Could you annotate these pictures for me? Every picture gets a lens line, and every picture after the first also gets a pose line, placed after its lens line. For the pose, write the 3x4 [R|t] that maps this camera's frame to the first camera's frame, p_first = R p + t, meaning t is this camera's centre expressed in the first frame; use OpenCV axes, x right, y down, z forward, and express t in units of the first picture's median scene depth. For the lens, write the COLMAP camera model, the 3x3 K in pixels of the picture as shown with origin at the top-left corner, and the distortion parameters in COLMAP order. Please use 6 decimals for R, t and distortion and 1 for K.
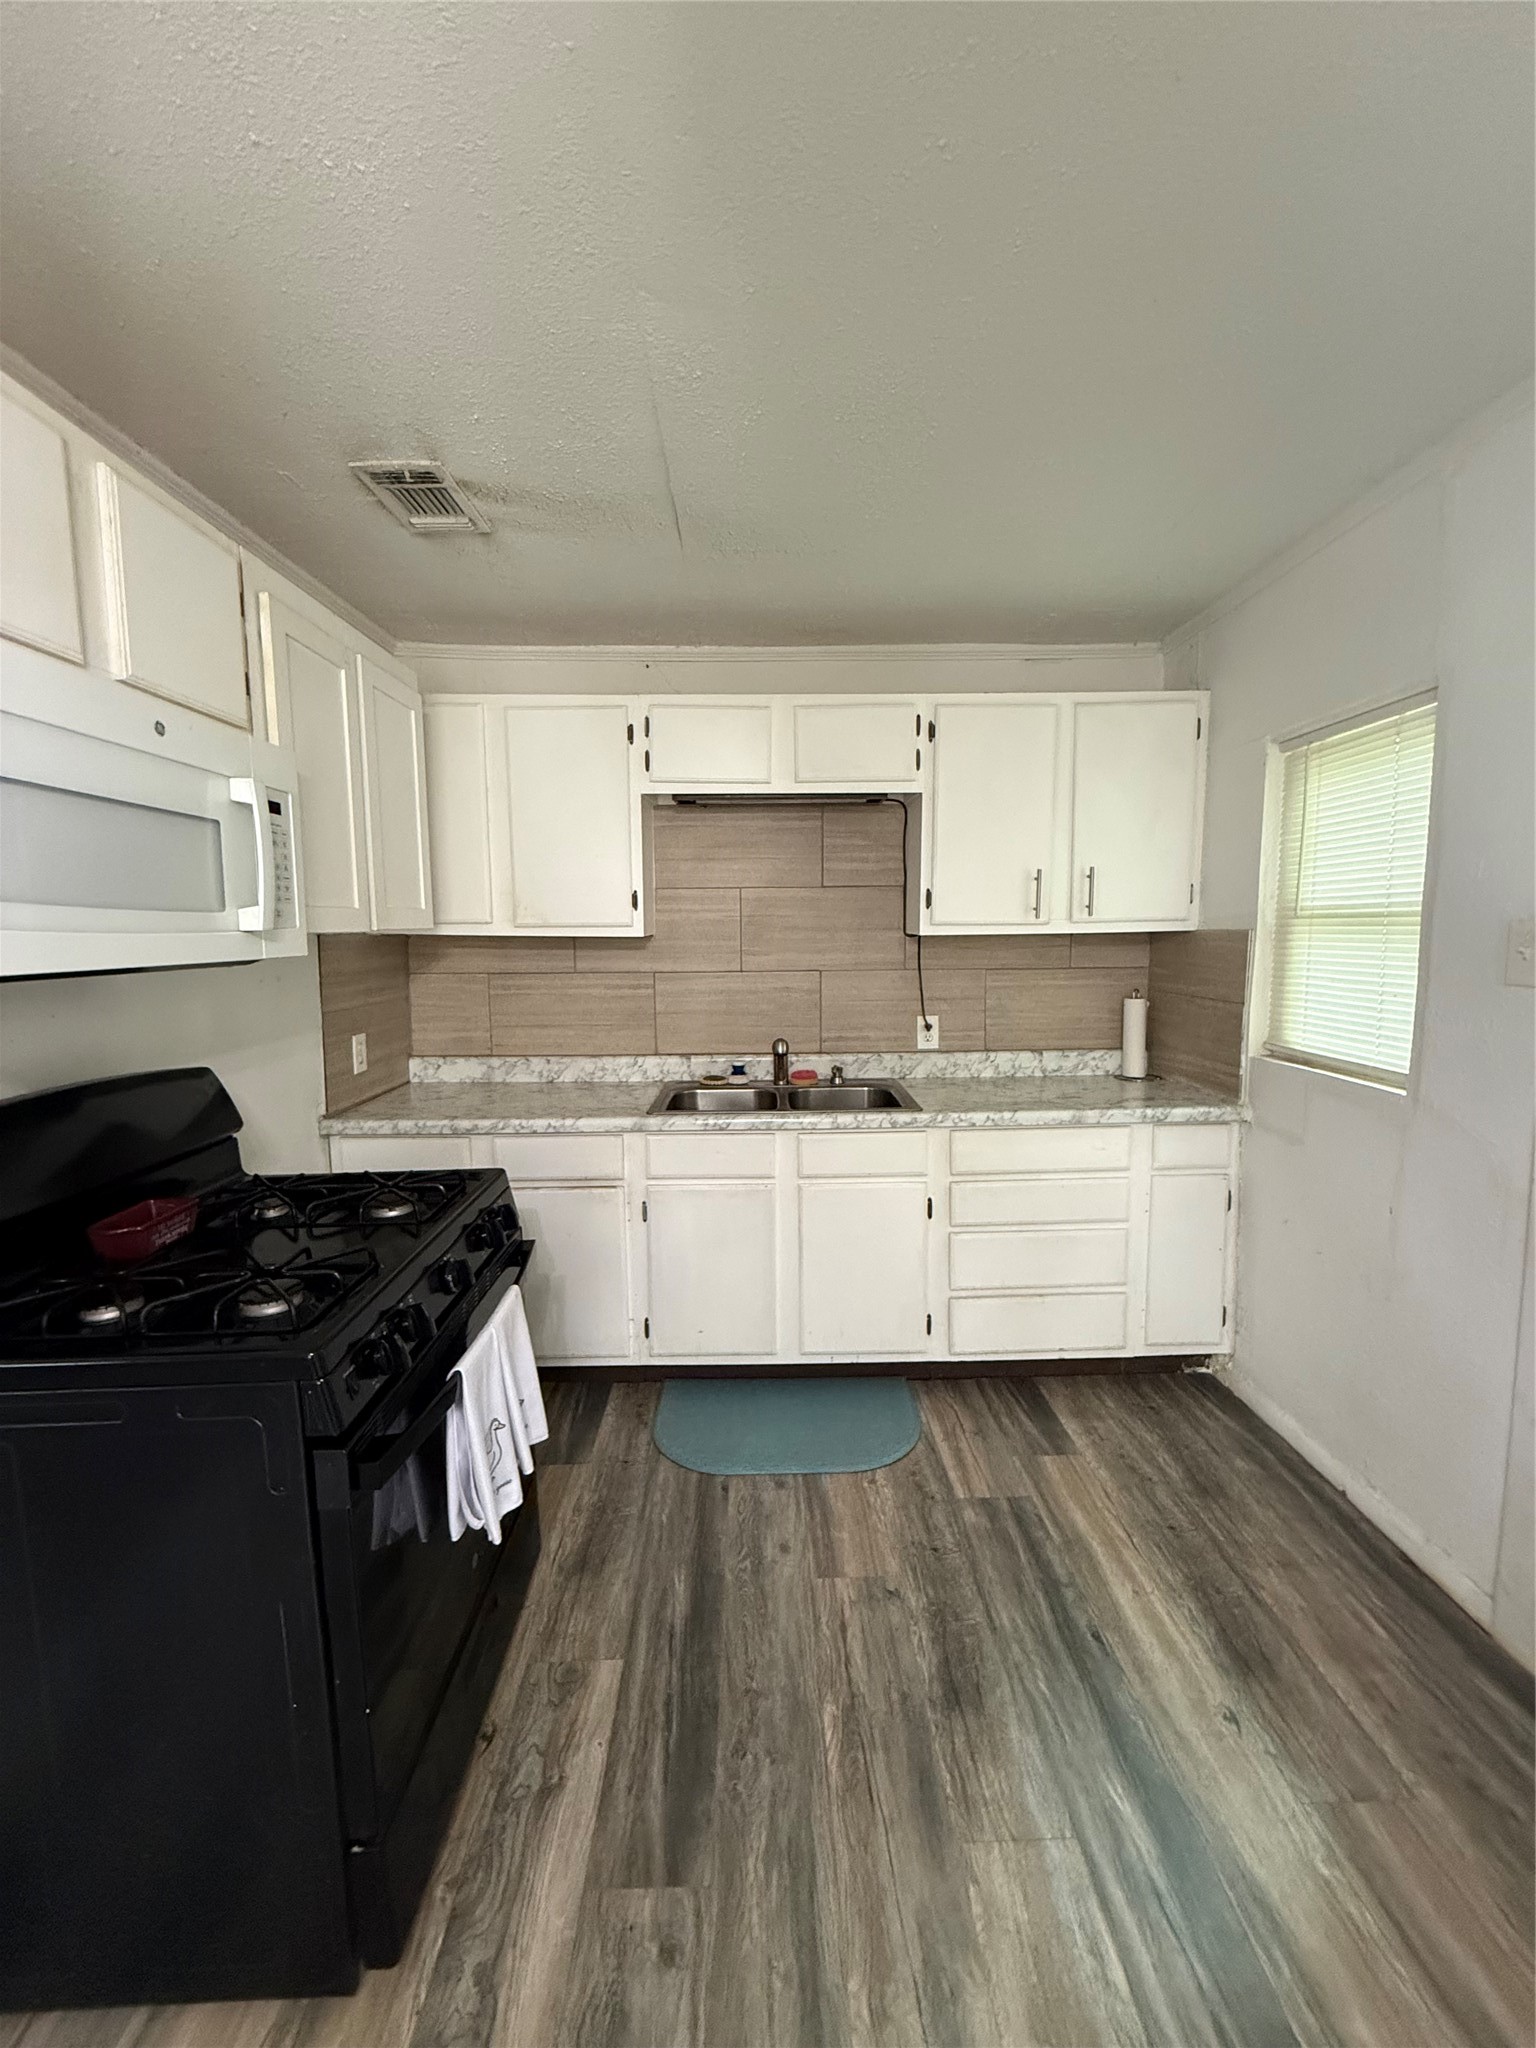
lens RADIAL K [[817.7, 0, 769.9], [0, 817.7, 1017.9], [0, 0, 1]] dist [0.001036, 0.000618]
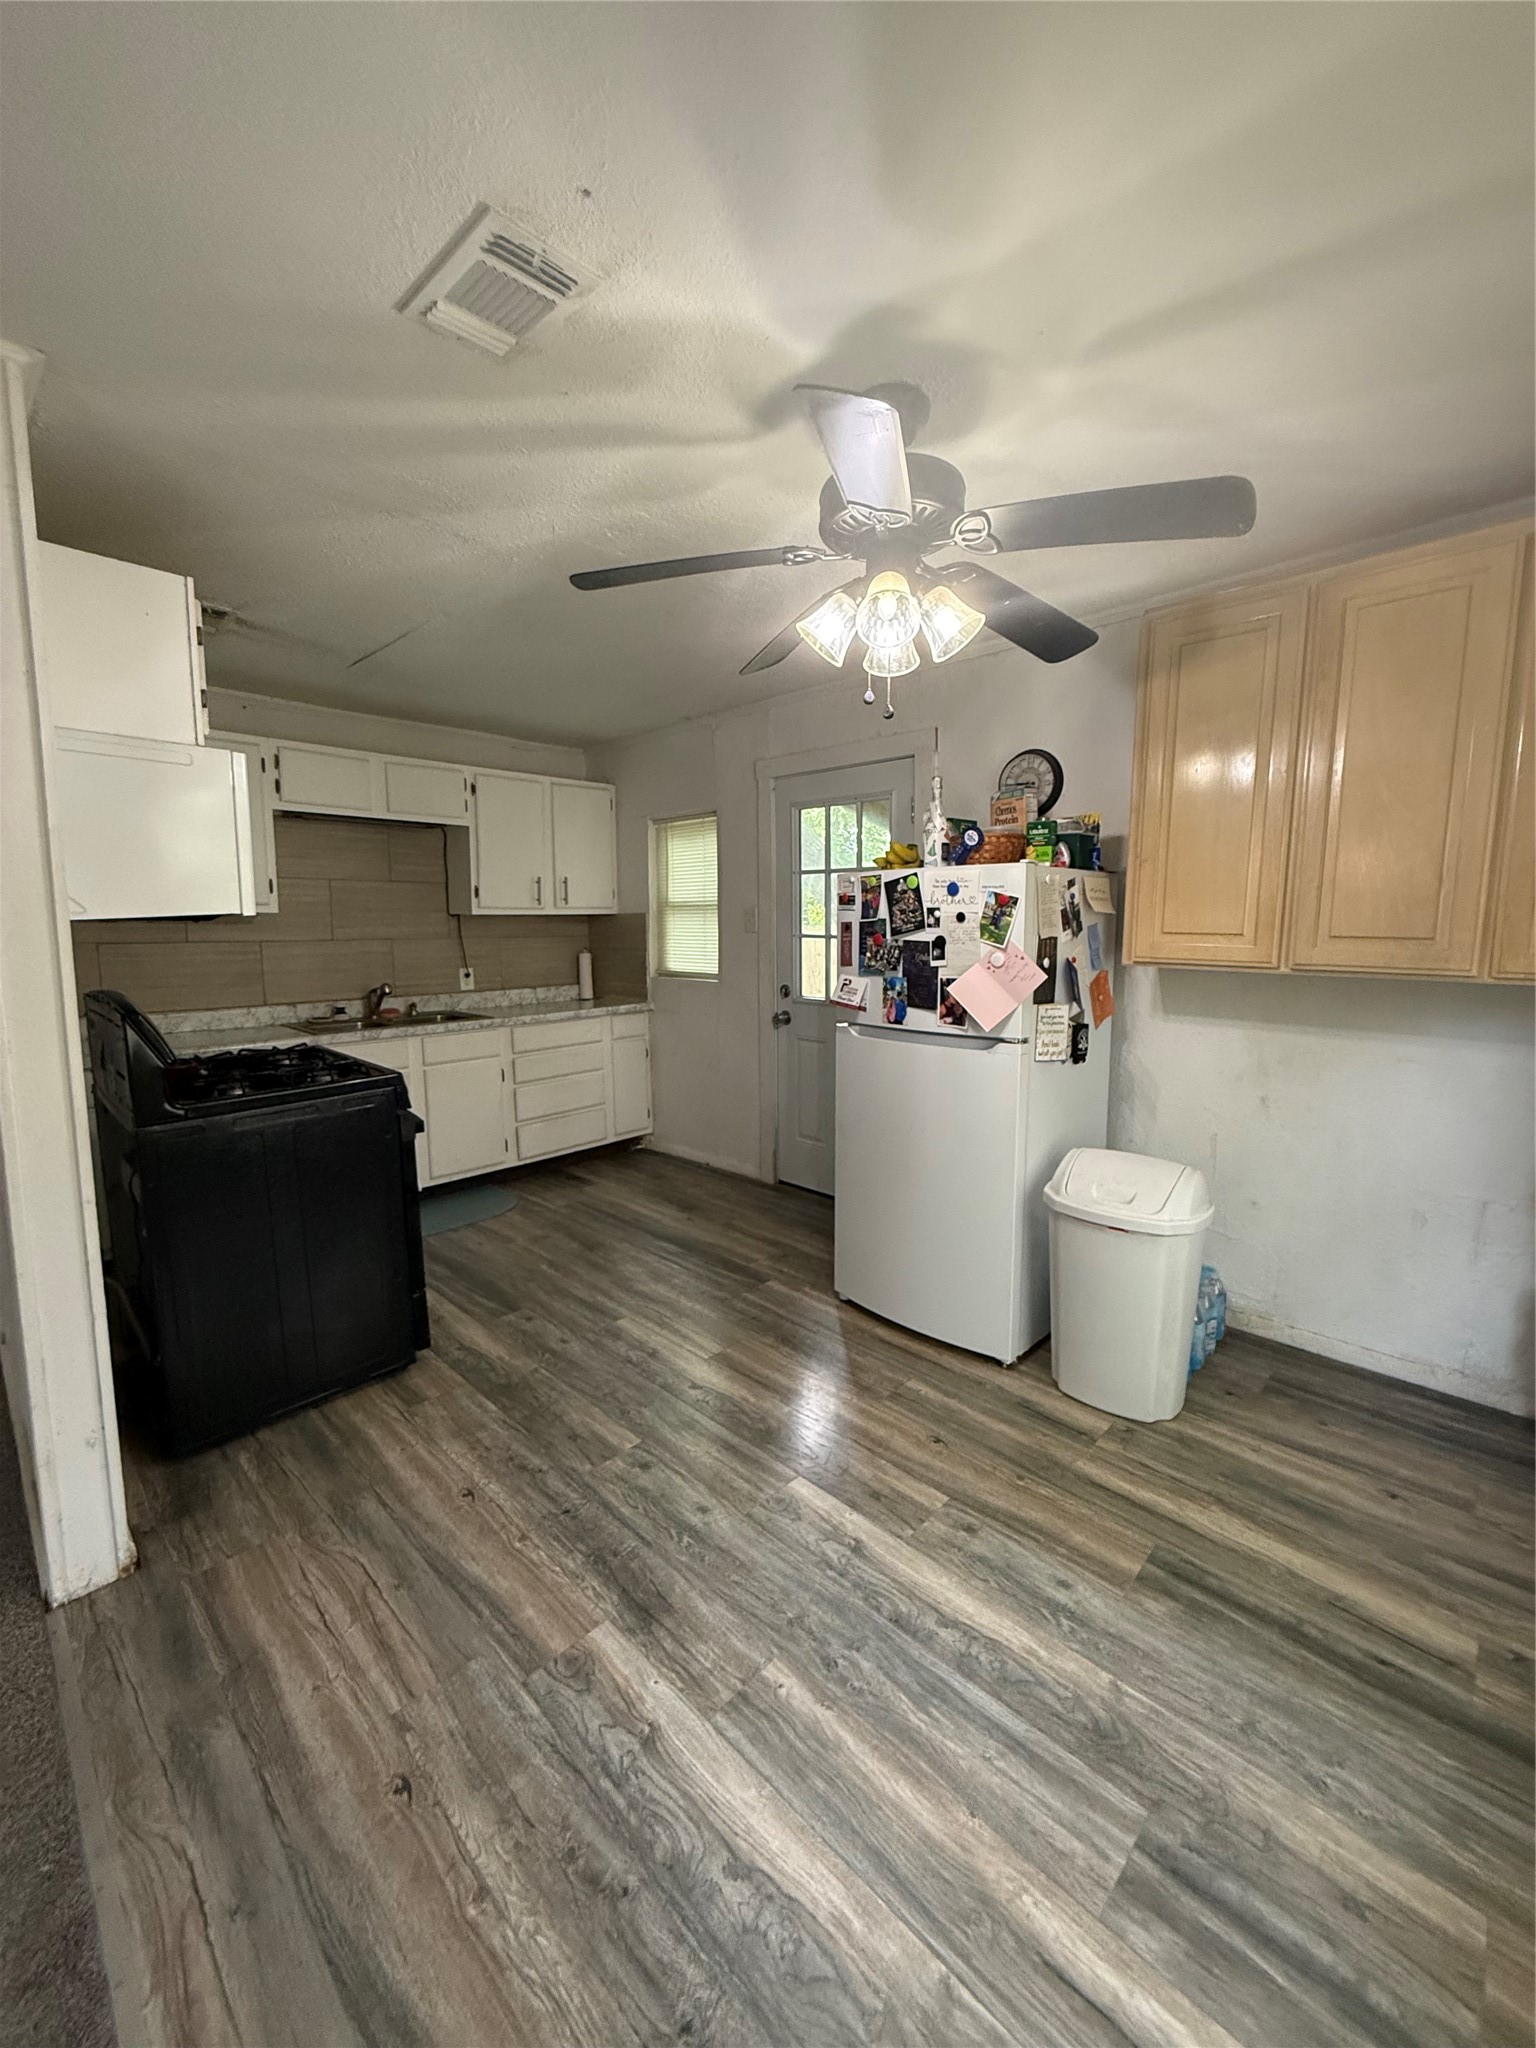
lens RADIAL K [[817.7, 0, 769.9], [0, 817.7, 1017.9], [0, 0, 1]] dist [0.001036, 0.000618]
pose [[0.712509, -0.076403, 0.697491, -0.574985], [0.074695, 0.996664, 0.032871, 0.099382], [-0.697676, 0.028678, 0.715839, -0.591627]]
